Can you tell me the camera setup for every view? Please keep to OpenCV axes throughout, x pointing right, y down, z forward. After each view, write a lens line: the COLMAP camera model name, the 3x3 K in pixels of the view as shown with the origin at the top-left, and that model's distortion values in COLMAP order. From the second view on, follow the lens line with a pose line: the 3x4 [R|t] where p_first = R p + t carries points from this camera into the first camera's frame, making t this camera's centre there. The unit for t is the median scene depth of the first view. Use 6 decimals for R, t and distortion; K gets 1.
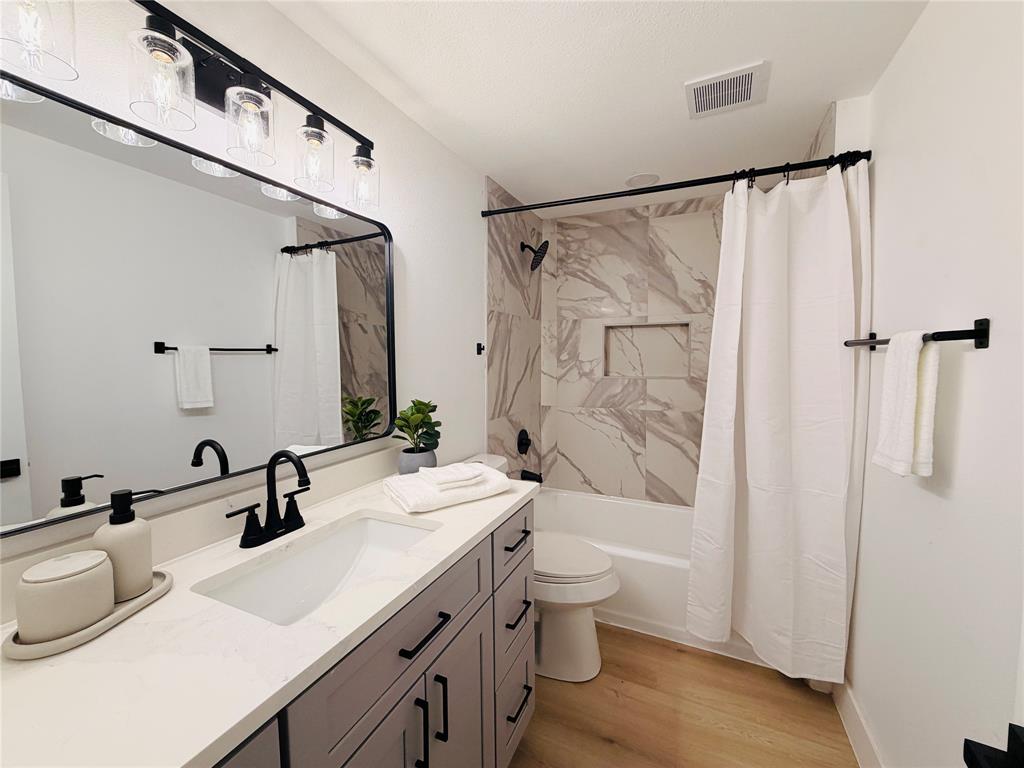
lens RADIAL K [[411.4, 0, 513.8], [0, 411.4, 383.4], [0, 0, 1]] dist [-0.001114, -0.000180]
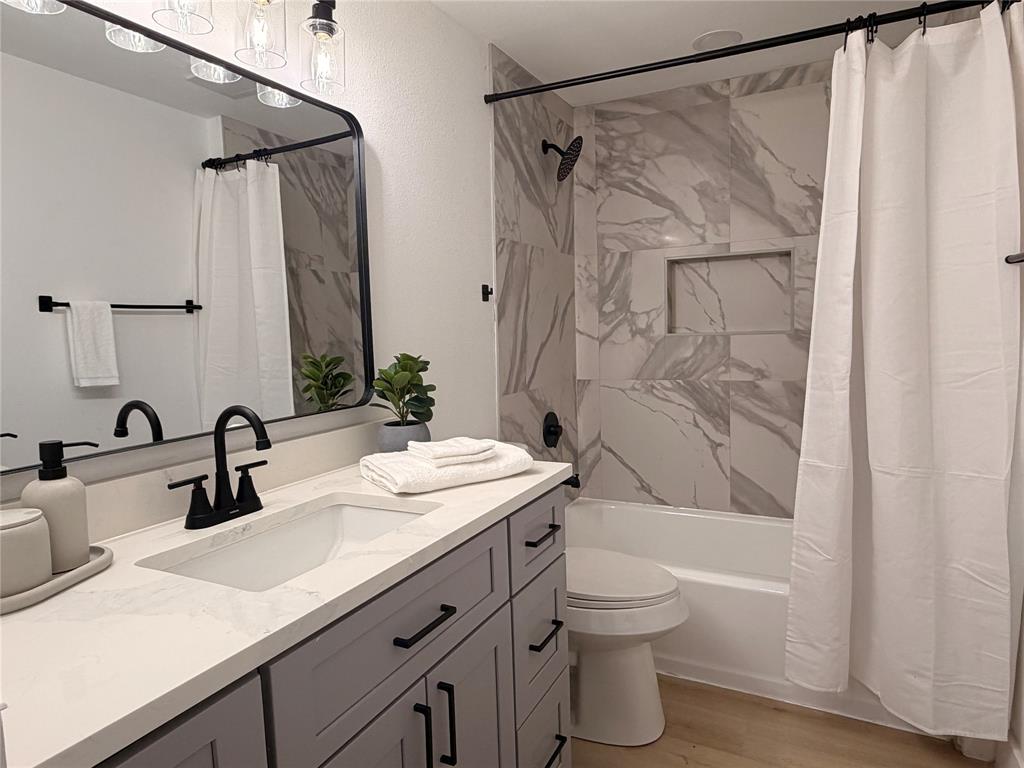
lens RADIAL K [[623.6, 0, 512.9], [0, 623.6, 385.5], [0, 0, 1]] dist [-0.000005, -0.000818]
pose [[0.998892, -0.020256, -0.042481, 0.006250], [0.021246, 0.999510, 0.022970, 0.061942], [0.041995, -0.023848, 0.998833, -0.083090]]
